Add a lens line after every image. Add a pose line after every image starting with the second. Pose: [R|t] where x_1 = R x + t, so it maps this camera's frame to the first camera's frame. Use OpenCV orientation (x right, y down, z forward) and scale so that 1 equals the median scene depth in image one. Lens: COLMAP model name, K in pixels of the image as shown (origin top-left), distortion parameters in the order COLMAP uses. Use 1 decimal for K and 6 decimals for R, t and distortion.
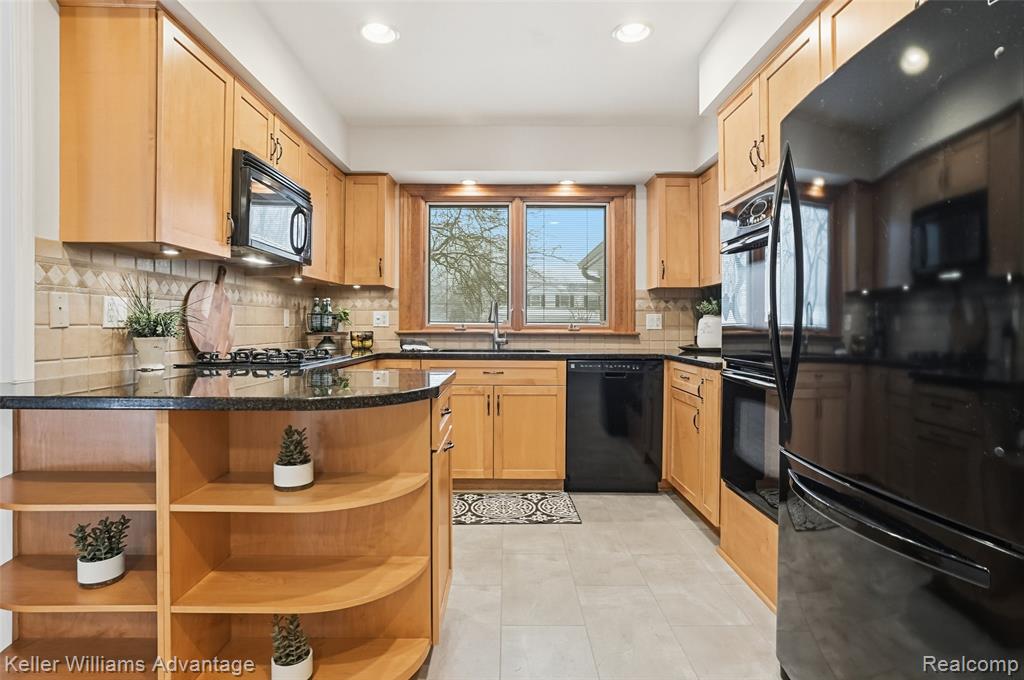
lens RADIAL K [[535.2, 0, 509.3], [0, 535.2, 321.7], [0, 0, 1]] dist [-0.024028, 0.001150]
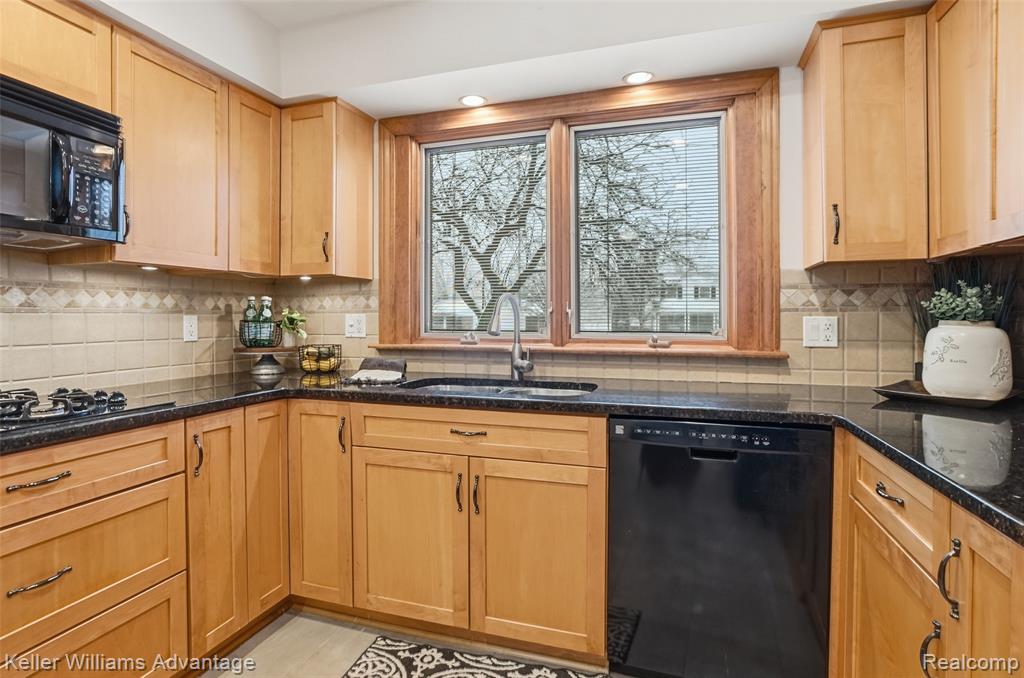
lens RADIAL K [[518.6, 0, 511.1], [0, 518.6, 319.5], [0, 0, 1]] dist [-0.031565, 0.000795]
pose [[0.949230, -0.002797, -0.314572, 0.155796], [0.006120, 0.999935, 0.009575, -0.019485], [0.314525, -0.011014, 0.949185, 0.479622]]
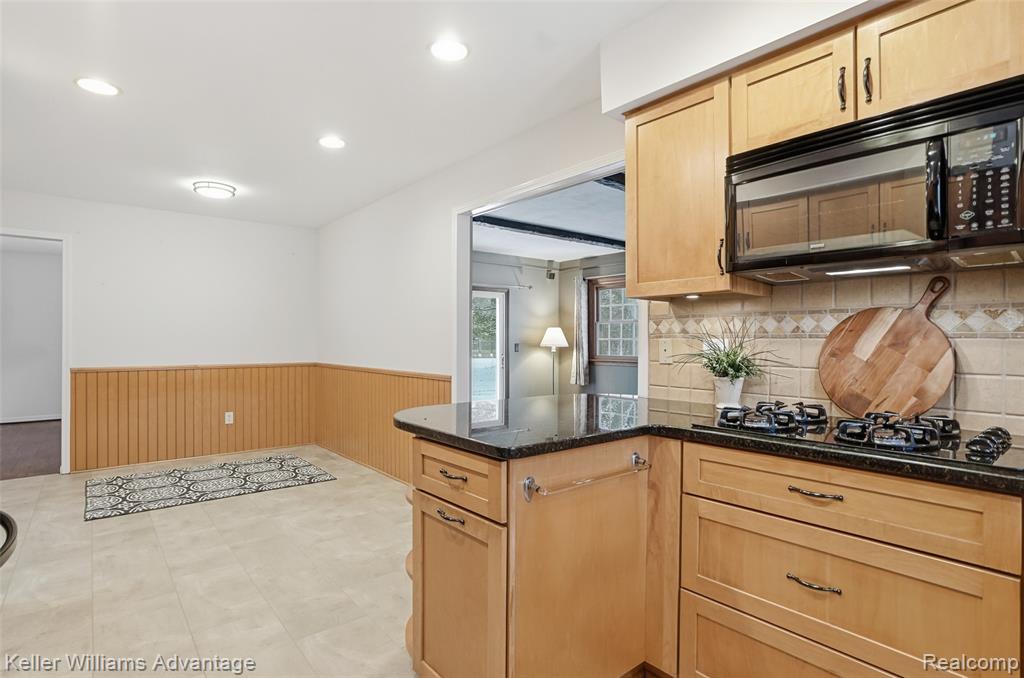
lens RADIAL K [[519.5, 0, 512.0], [0, 519.5, 339.0], [0, 0, 1]] dist [-0.025843, 0.001259]
pose [[-0.774905, -0.009392, -0.632007, 0.158328], [-0.003411, 0.999937, -0.010678, -0.017495], [0.632068, -0.006118, -0.774889, 0.828164]]
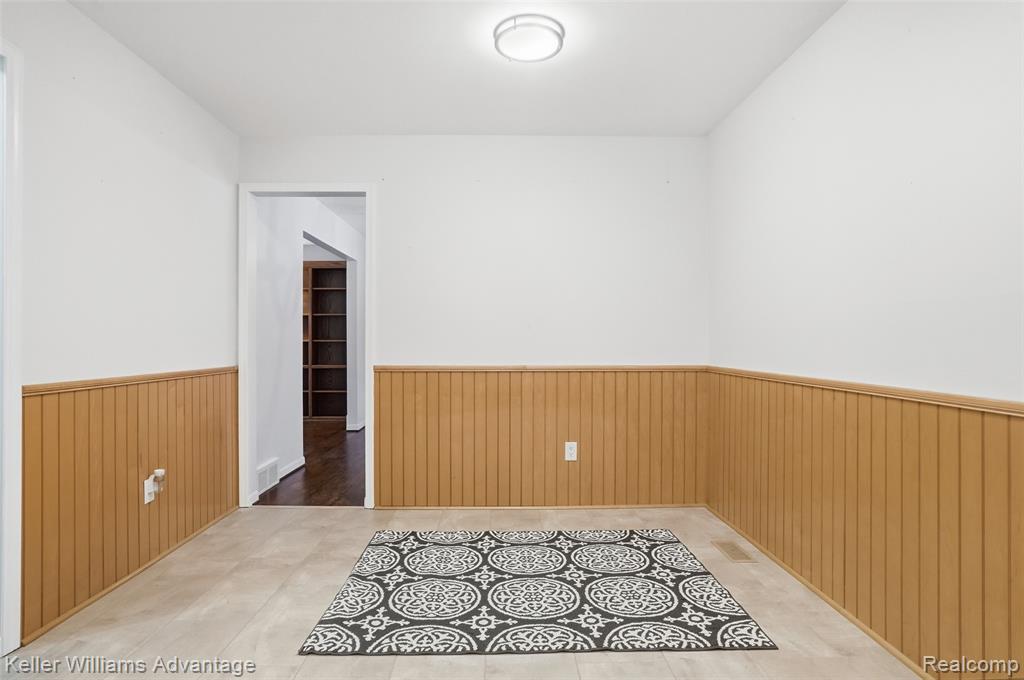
lens RADIAL K [[542.8, 0, 498.1], [0, 542.8, 343.9], [0, 0, 1]] dist [-0.035973, 0.000320]
pose [[-0.999977, -0.004563, 0.004955, -0.015610], [-0.004565, 0.999990, -0.000391, 0.003160], [-0.004954, -0.000413, -0.999988, 0.168369]]
